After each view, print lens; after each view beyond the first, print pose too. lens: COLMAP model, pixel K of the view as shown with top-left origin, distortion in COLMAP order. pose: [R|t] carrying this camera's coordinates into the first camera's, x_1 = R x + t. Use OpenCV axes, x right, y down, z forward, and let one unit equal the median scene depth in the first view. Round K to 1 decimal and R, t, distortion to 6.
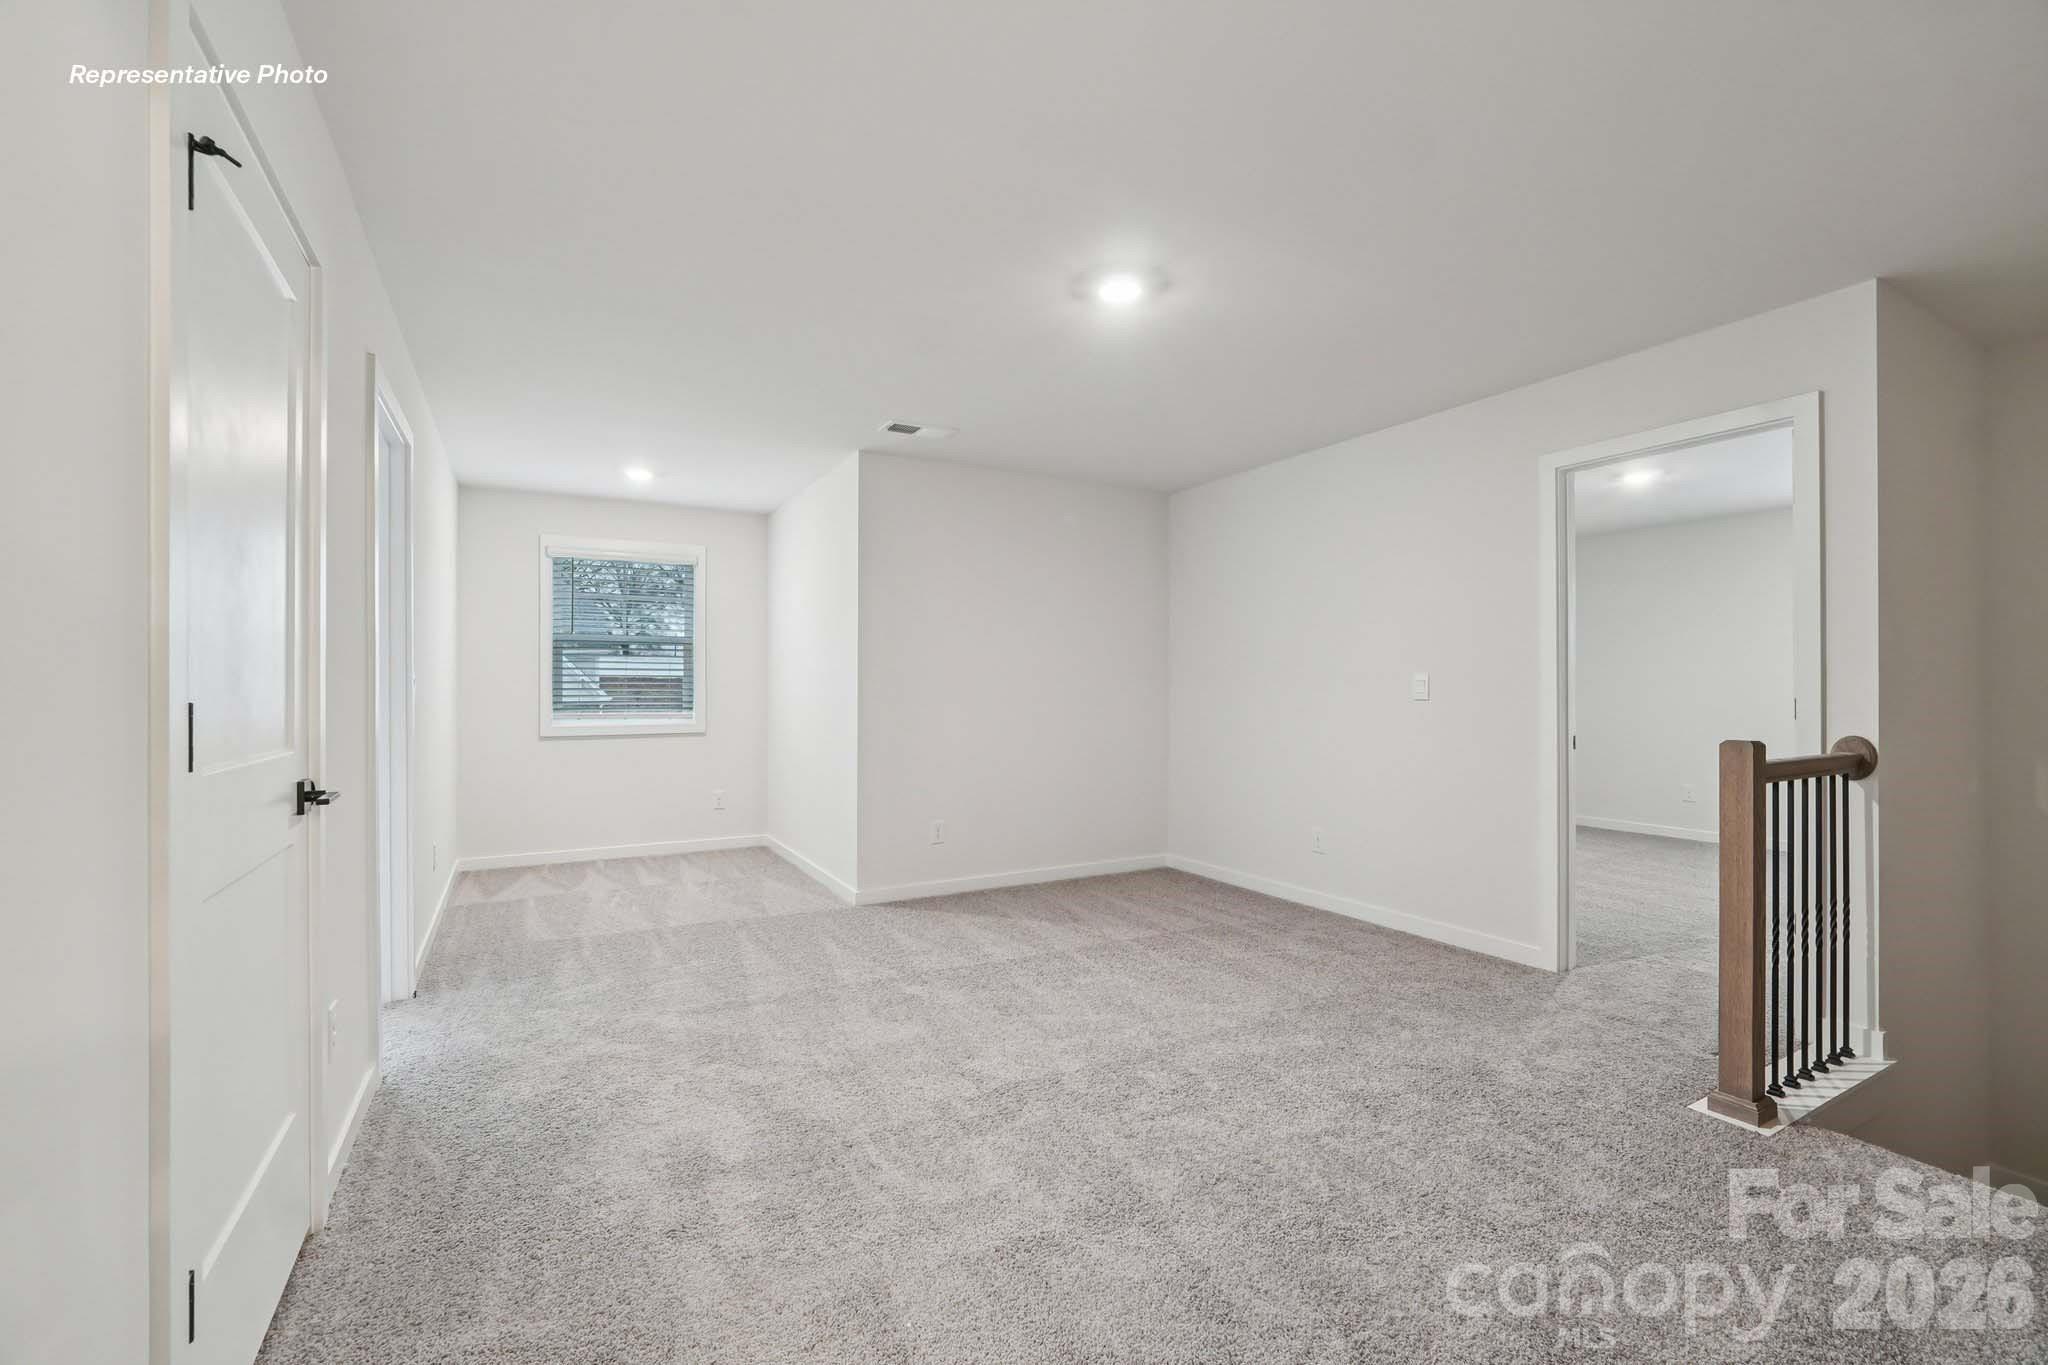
lens RADIAL K [[862.4, 0, 1026.8], [0, 862.4, 680.4], [0, 0, 1]] dist [-0.004806, 0.000527]
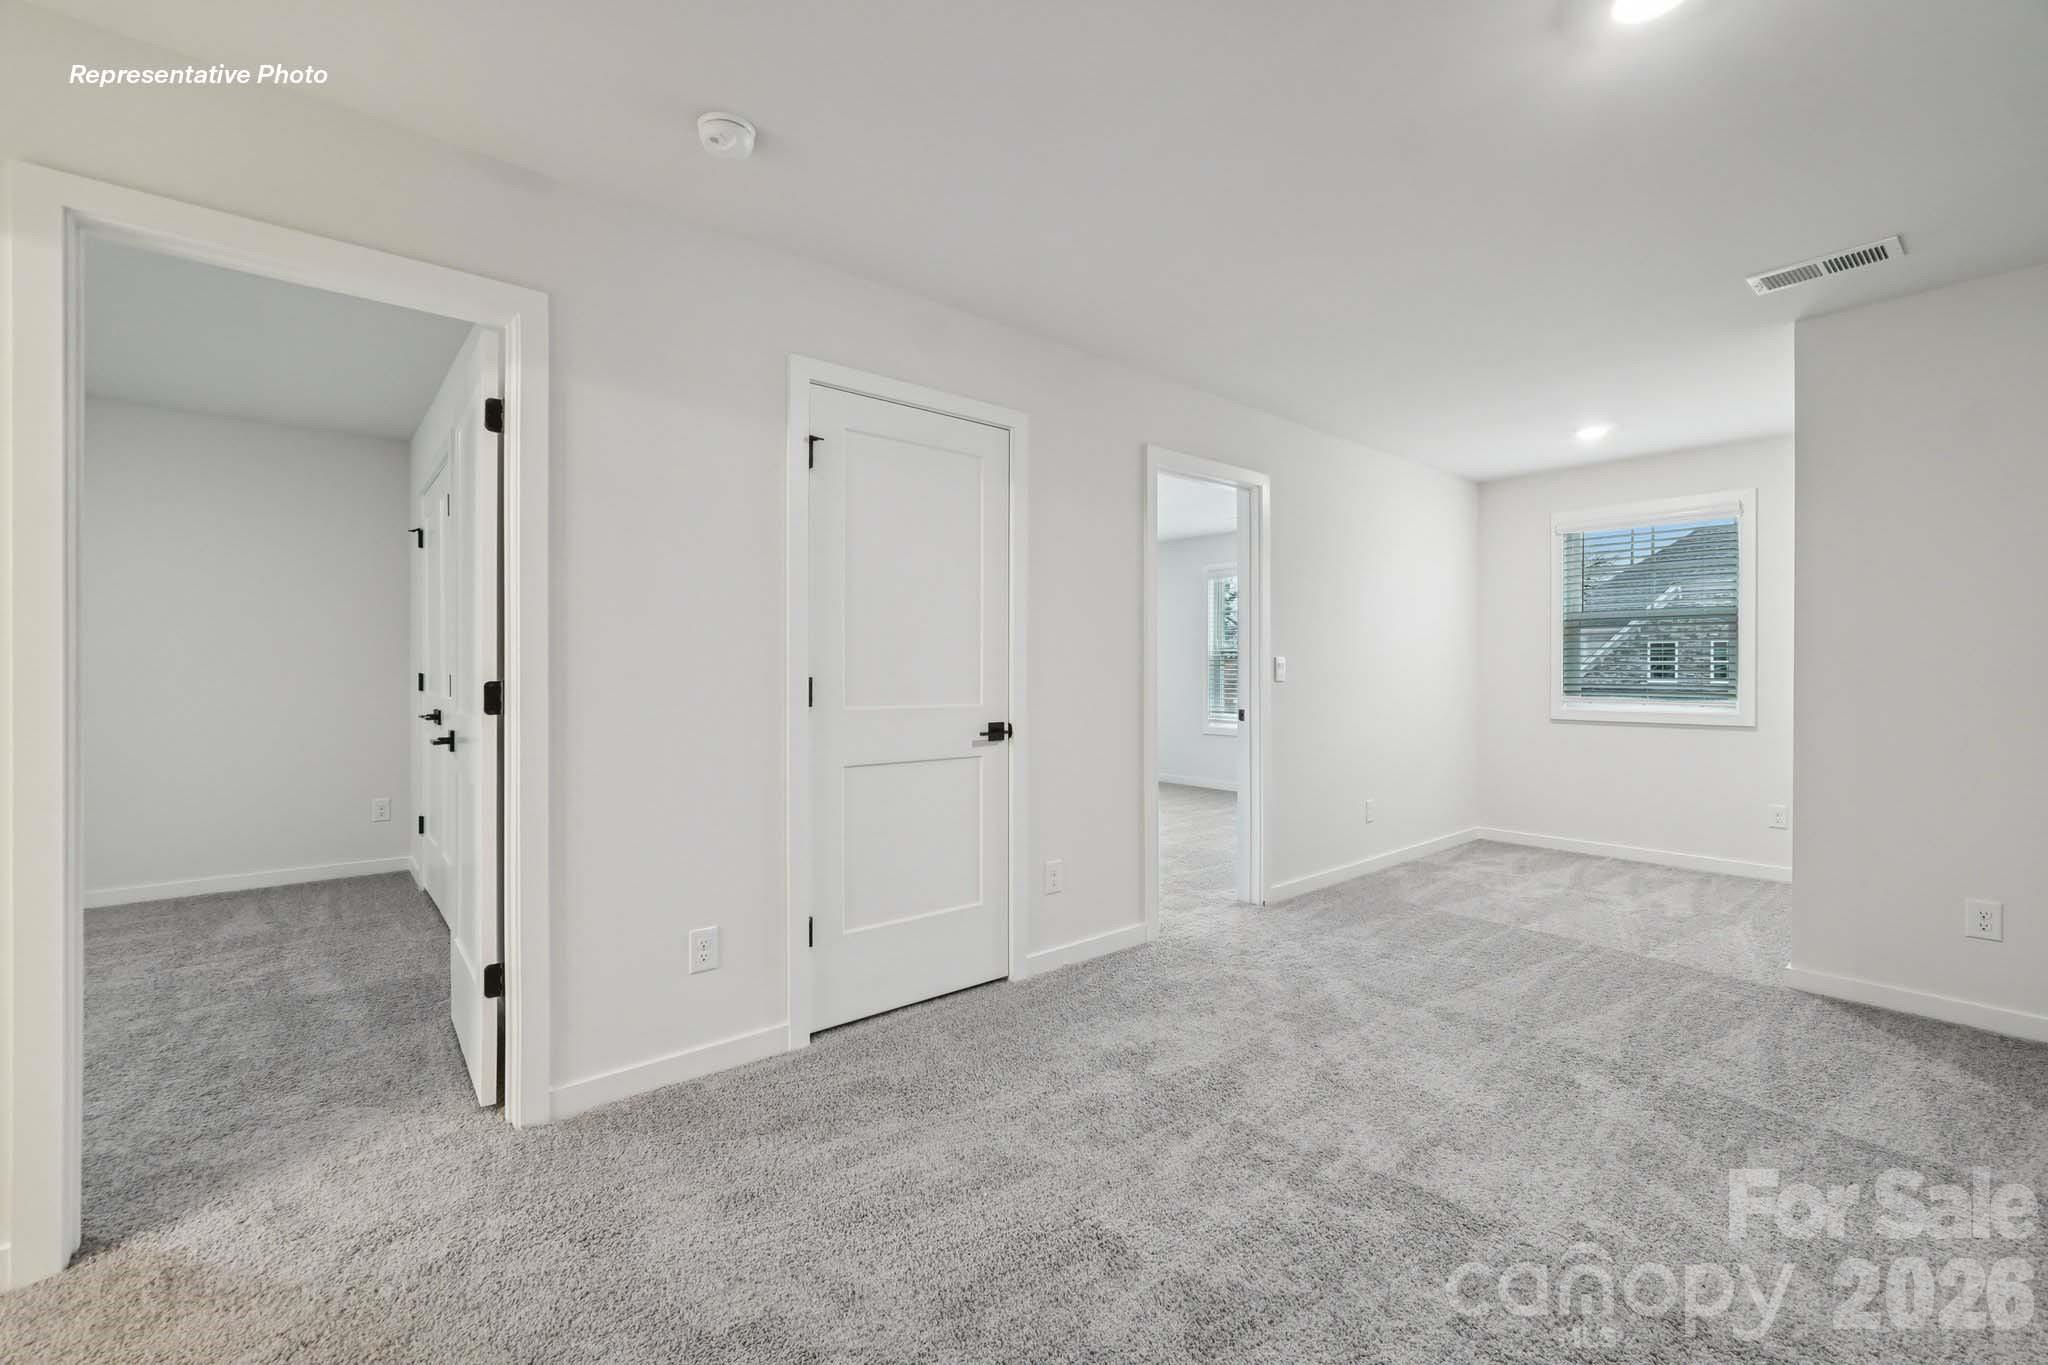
lens RADIAL K [[862.4, 0, 1027.1], [0, 862.4, 669.0], [0, 0, 1]] dist [-0.004806, 0.000527]
pose [[0.191212, -0.002215, -0.981546, 0.619837], [0.010290, 0.999947, -0.000252, 0.004489], [0.981495, -0.010052, 0.191225, 0.483441]]
